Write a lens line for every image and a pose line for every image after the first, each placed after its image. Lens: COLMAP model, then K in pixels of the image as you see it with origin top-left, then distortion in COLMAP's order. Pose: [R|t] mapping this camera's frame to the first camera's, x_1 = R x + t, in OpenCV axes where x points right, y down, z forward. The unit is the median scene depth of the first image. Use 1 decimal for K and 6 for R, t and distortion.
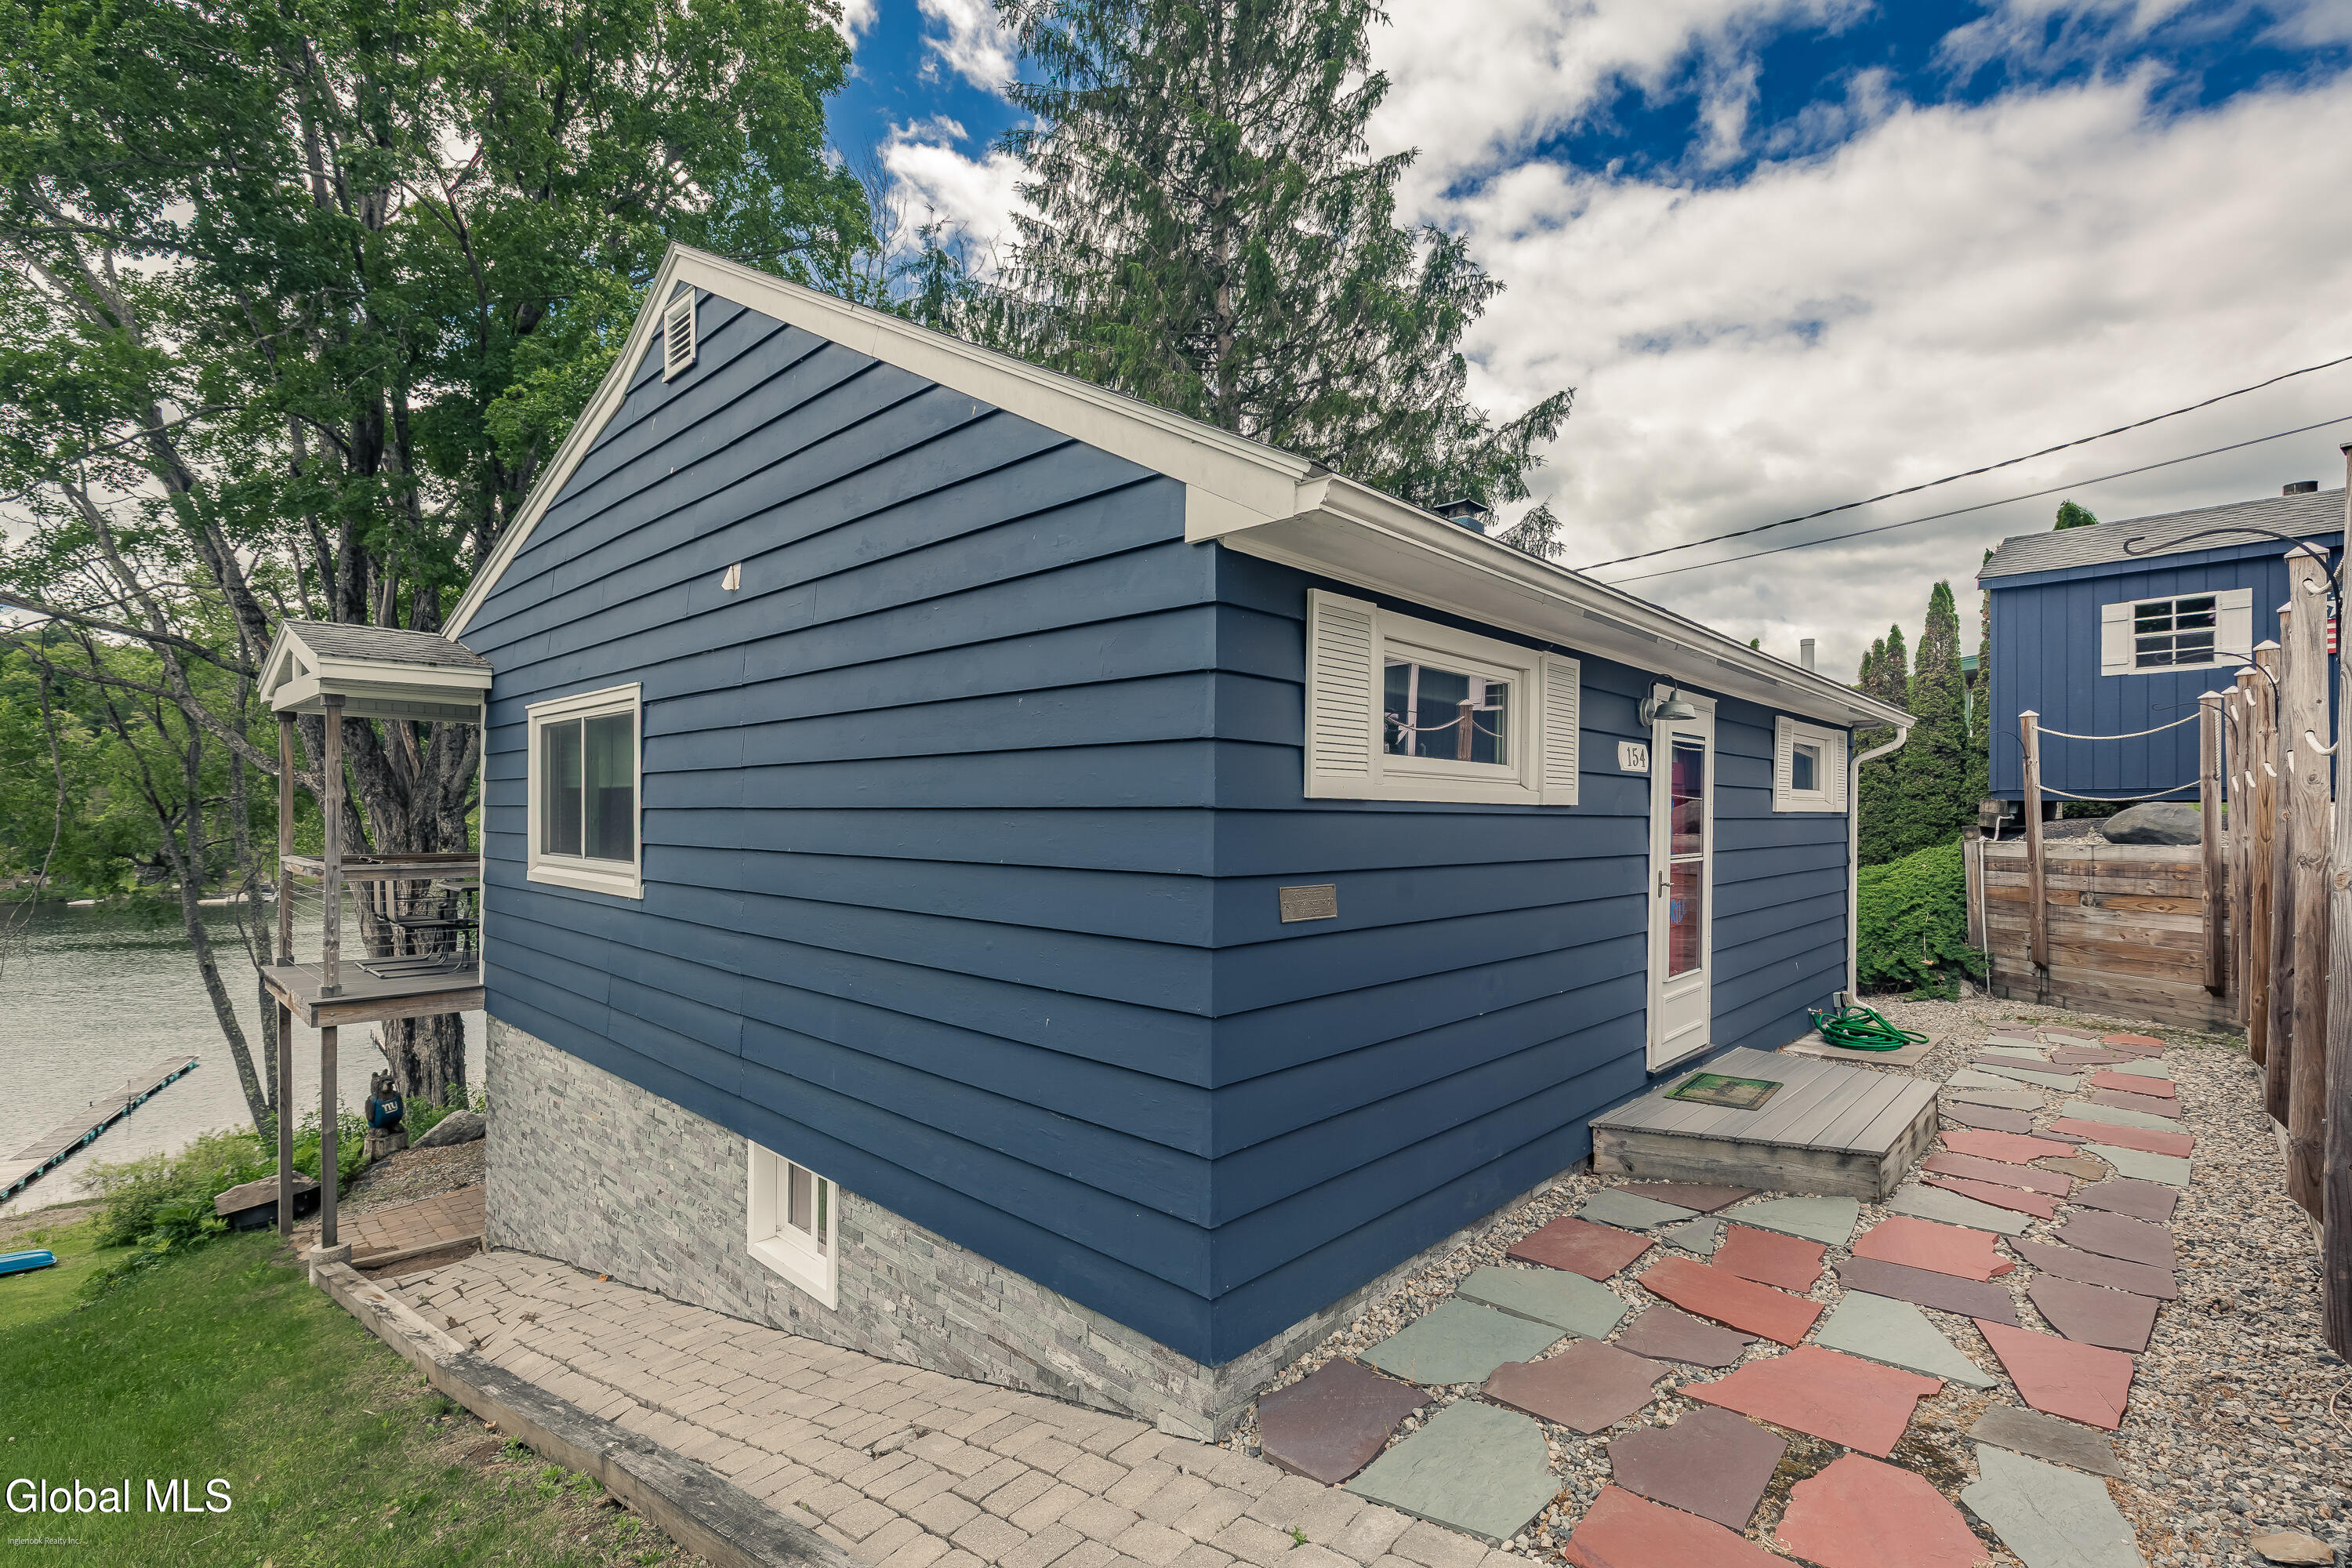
lens RADIAL K [[1059.2, 0, 1159.4], [0, 1059.2, 789.0], [0, 0, 1]] dist [0.007252, -0.002651]
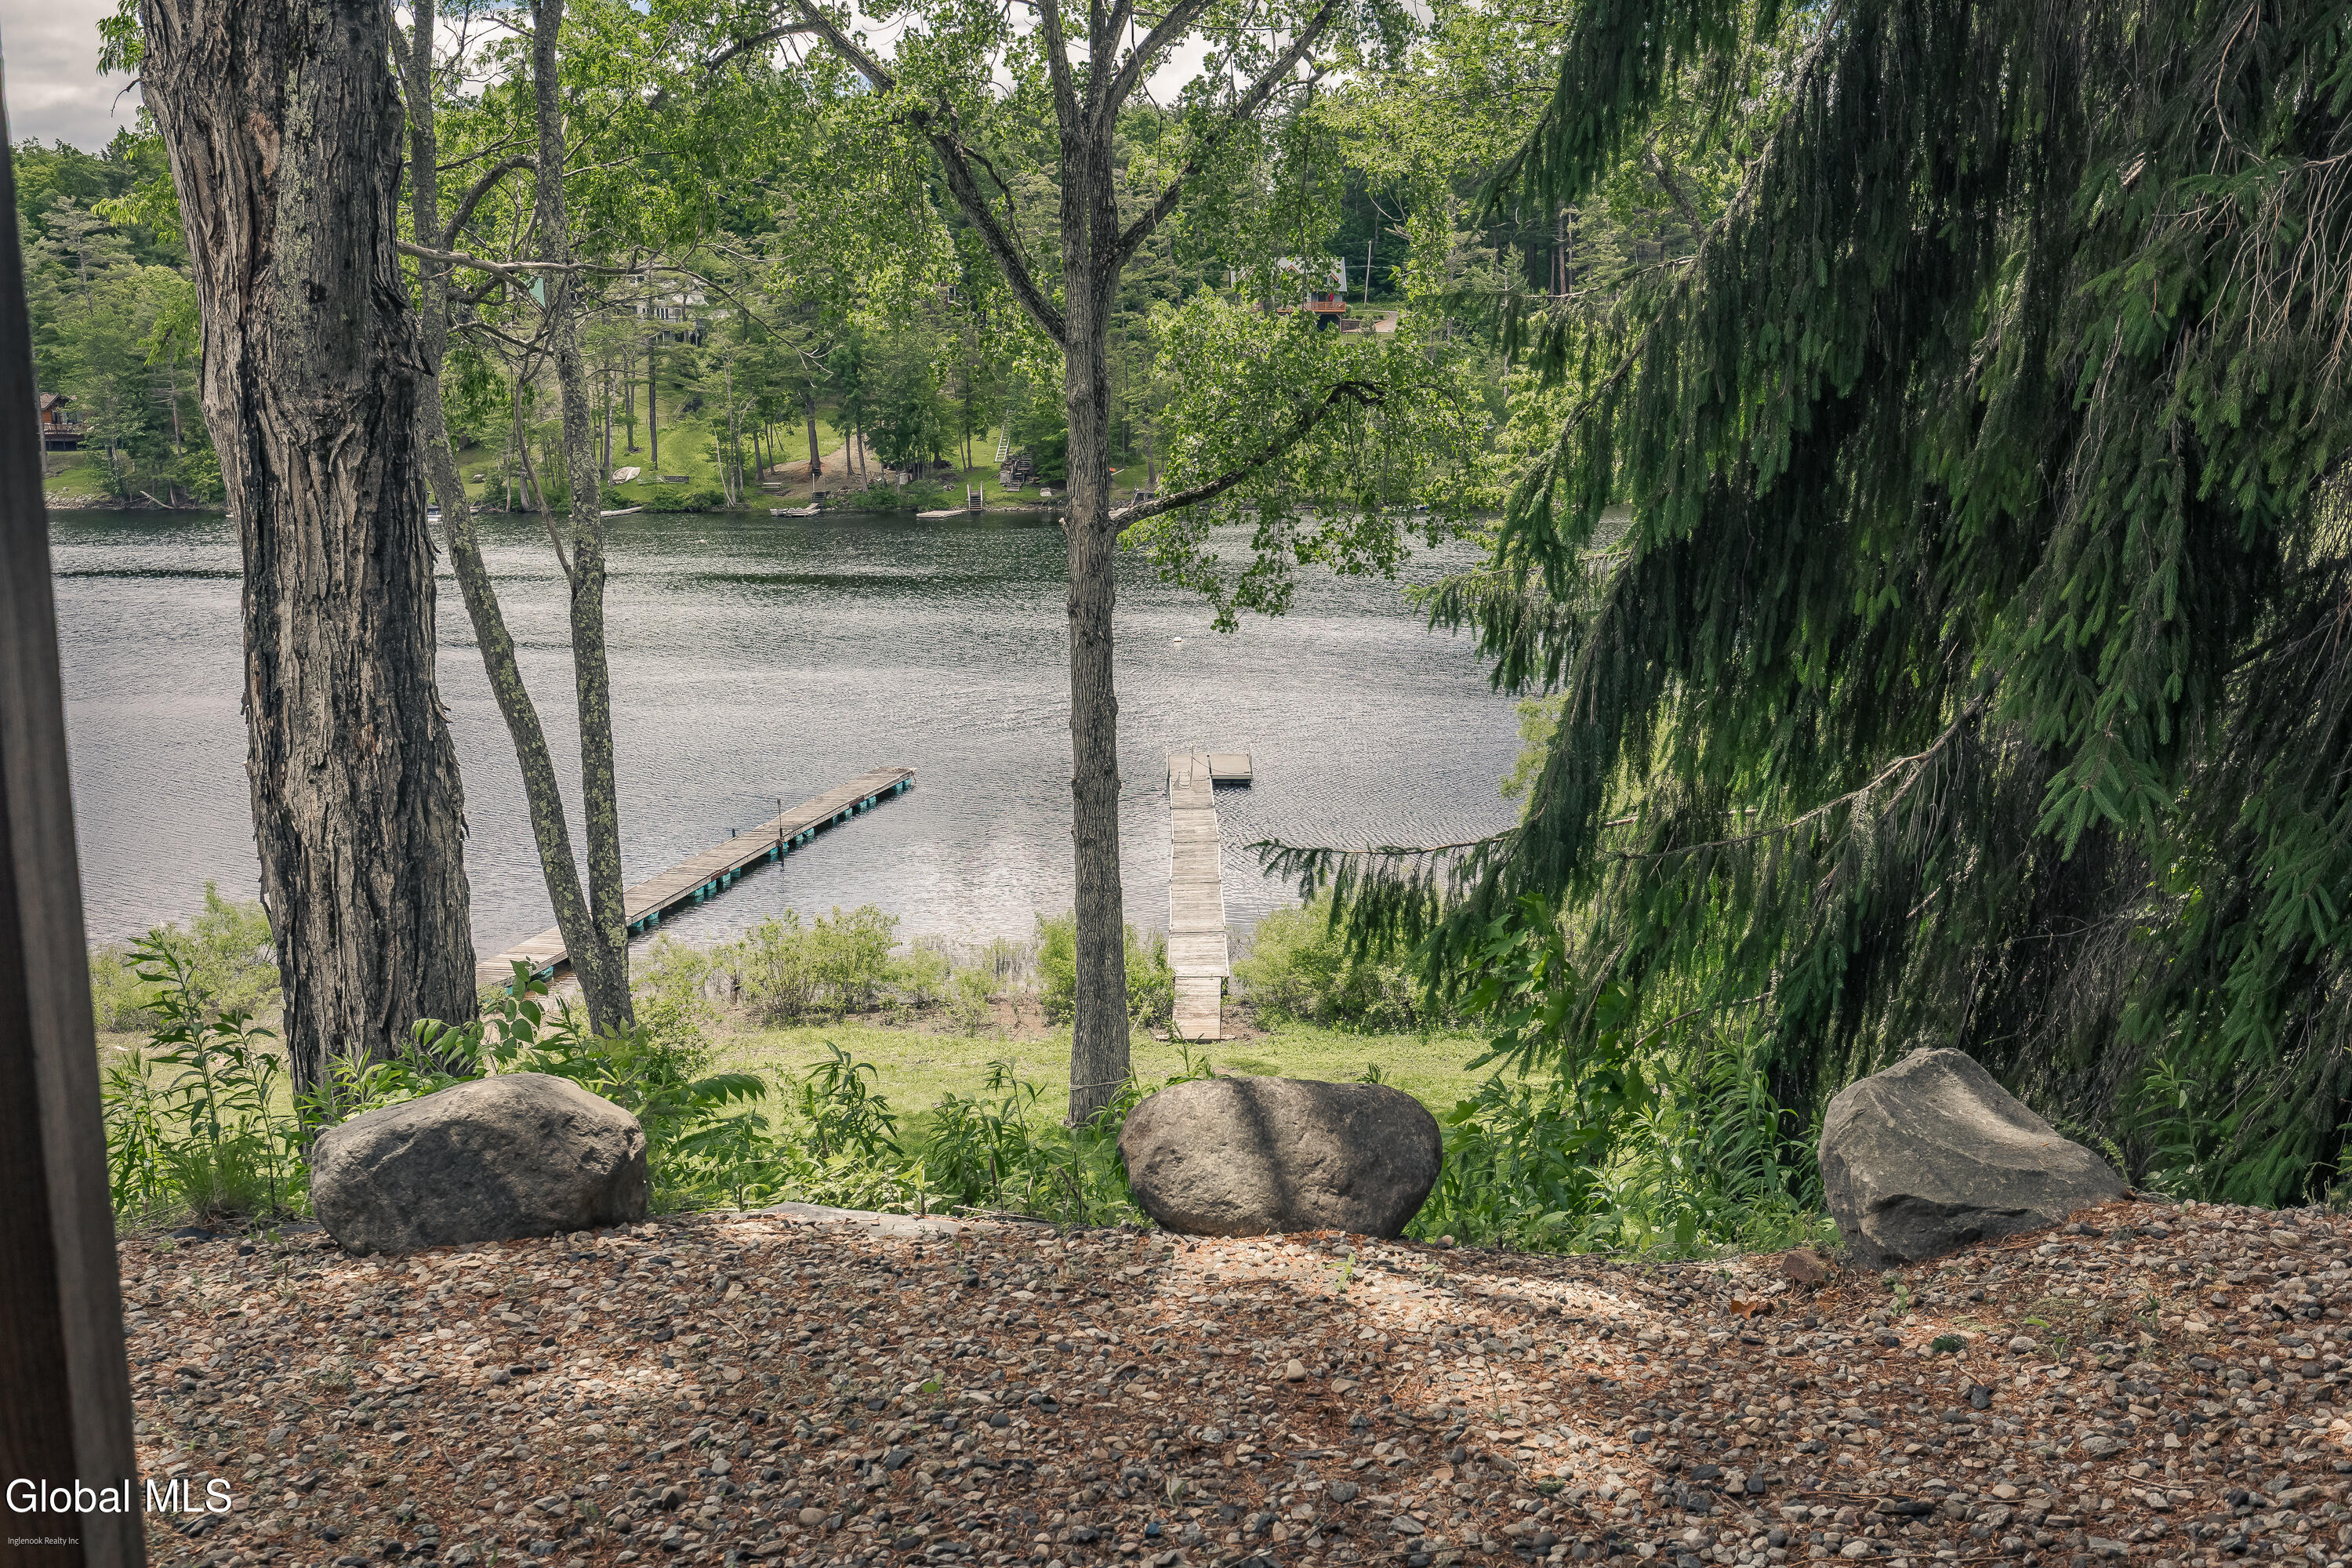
lens RADIAL K [[2285.9, 0, 1128.2], [0, 2285.9, 786.5], [0, 0, 1]] dist [-0.002350, 0.000000]
pose [[0.735241, 0.111875, -0.668509, -0.202030], [0.018885, 0.982520, 0.185195, 0.231791], [0.677542, -0.148788, 0.720277, 1.242224]]
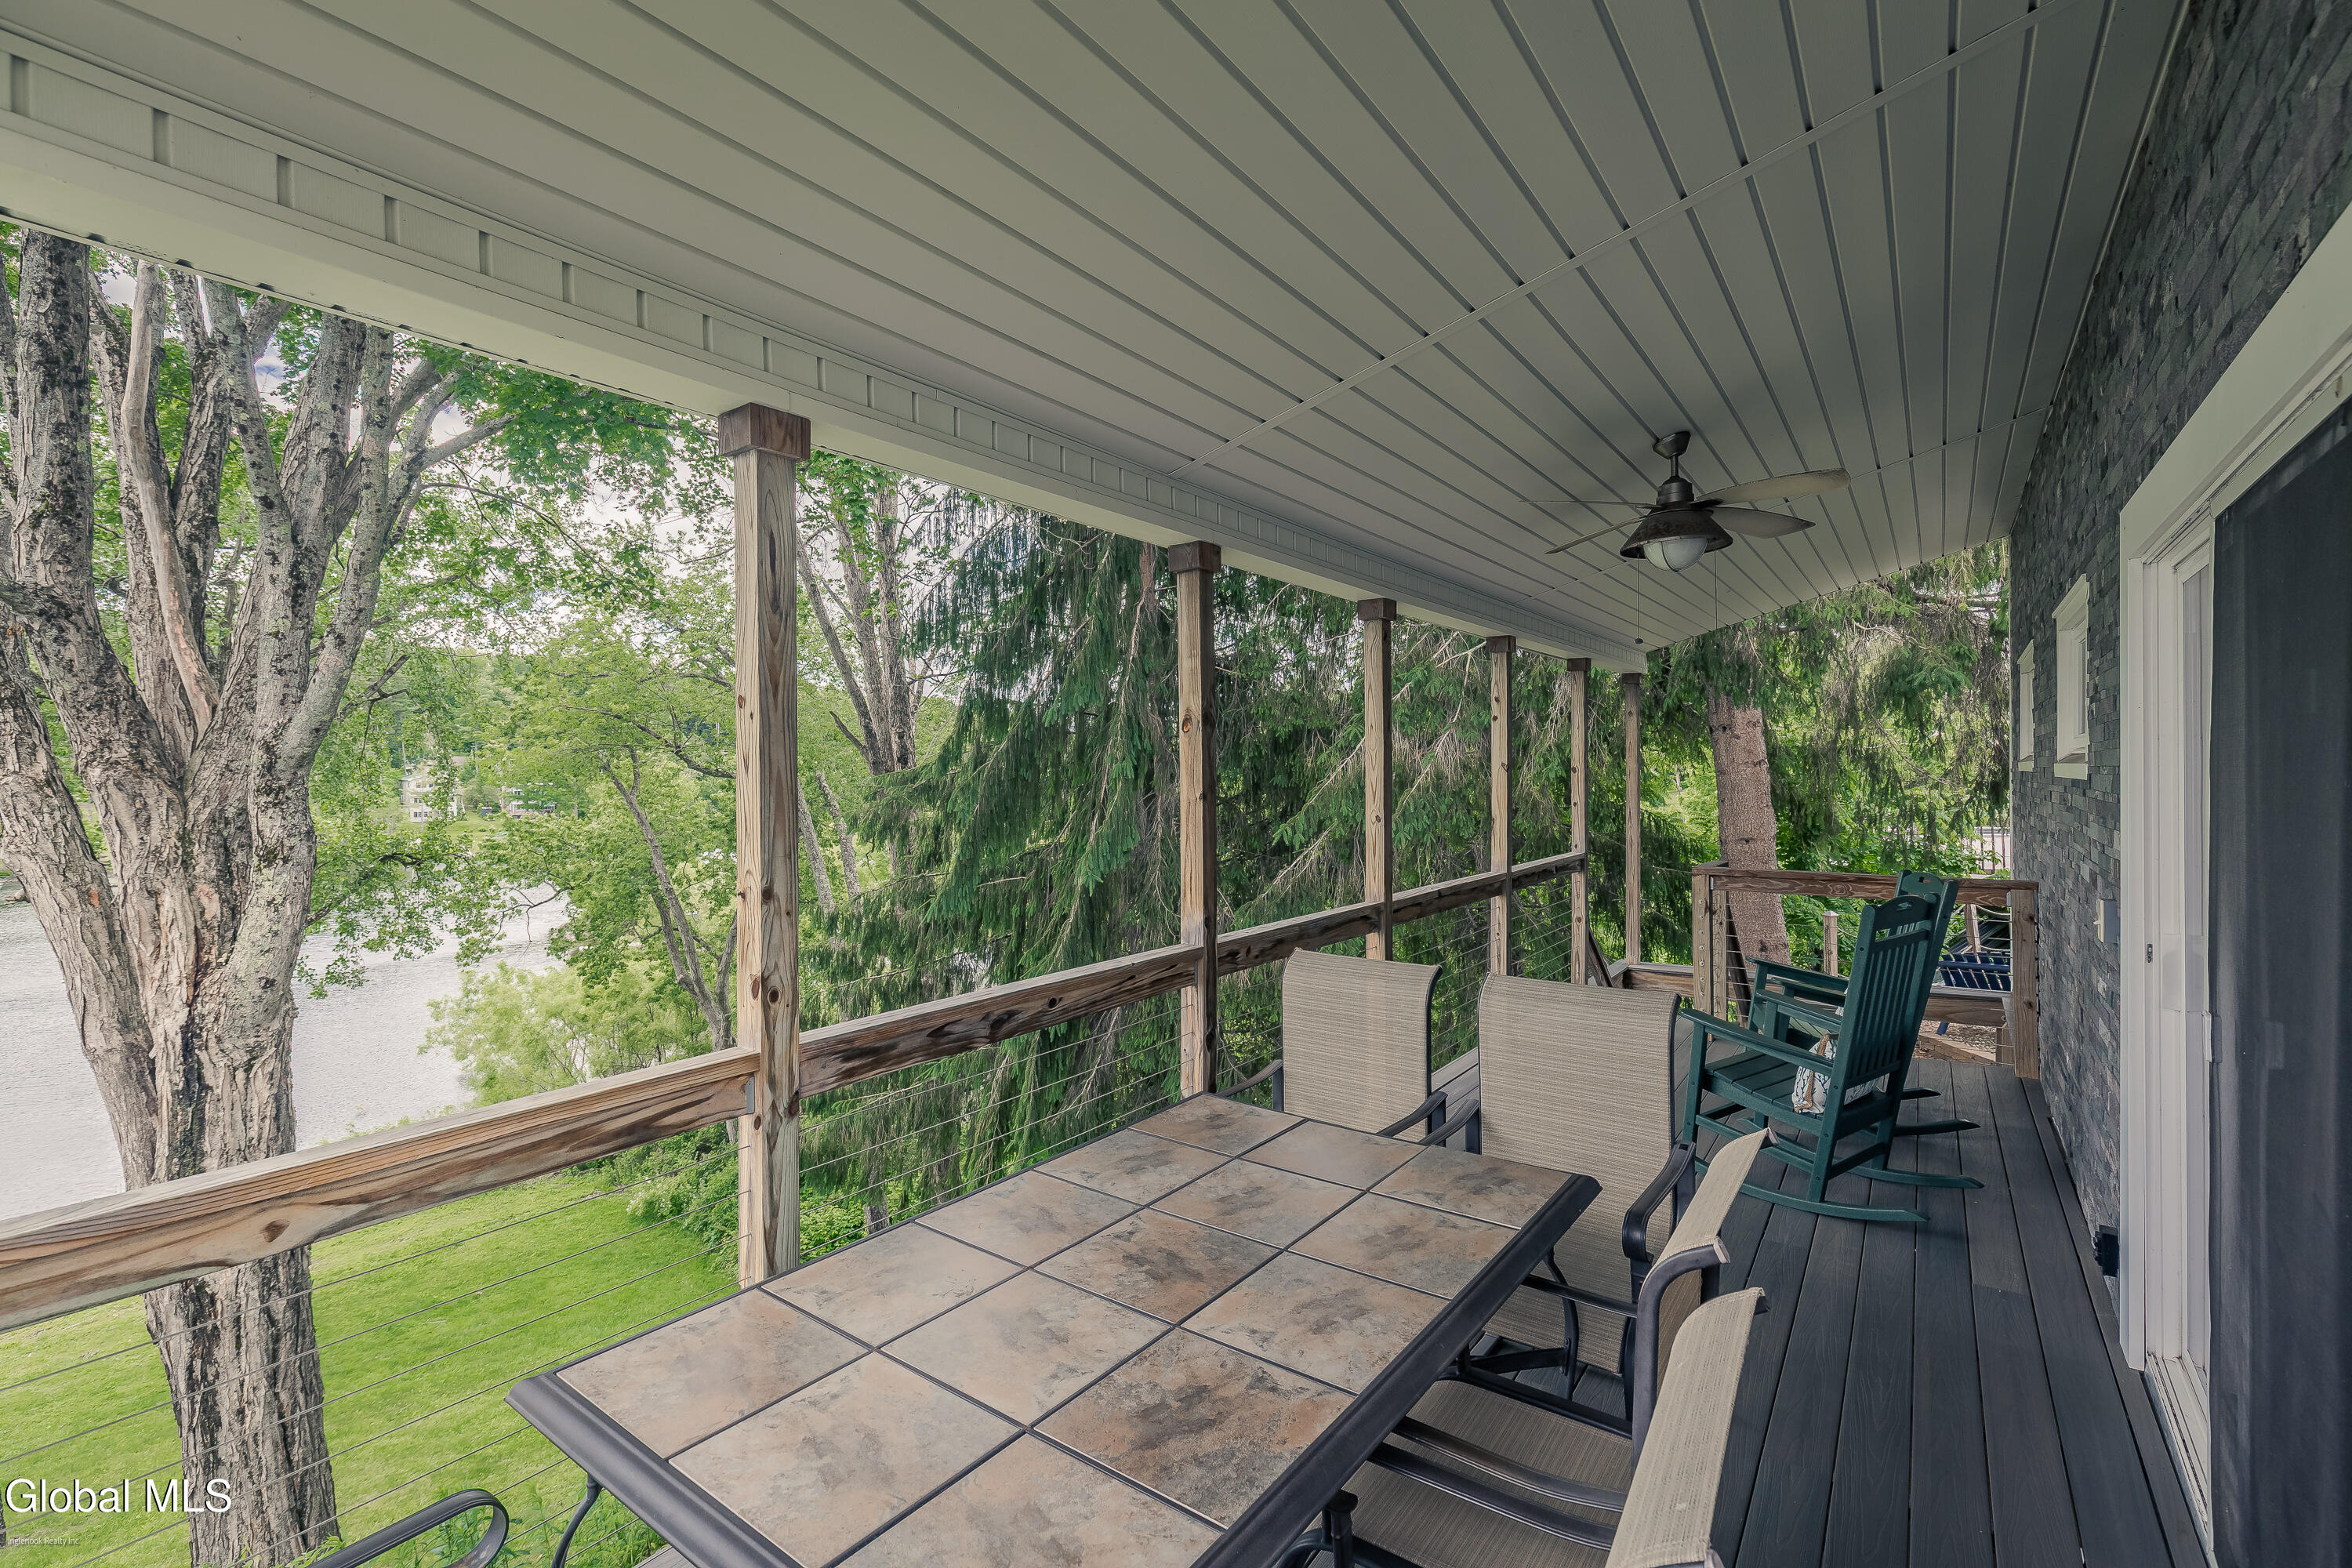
lens RADIAL K [[1059.2, 0, 1196.7], [0, 1059.2, 744.8], [0, 0, 1]] dist [0.007252, -0.002651]
pose [[0.987872, -0.007553, 0.155084, -0.554817], [0.008018, 0.999965, -0.002376, 0.003129], [-0.155061, 0.003590, 0.987898, 0.760121]]
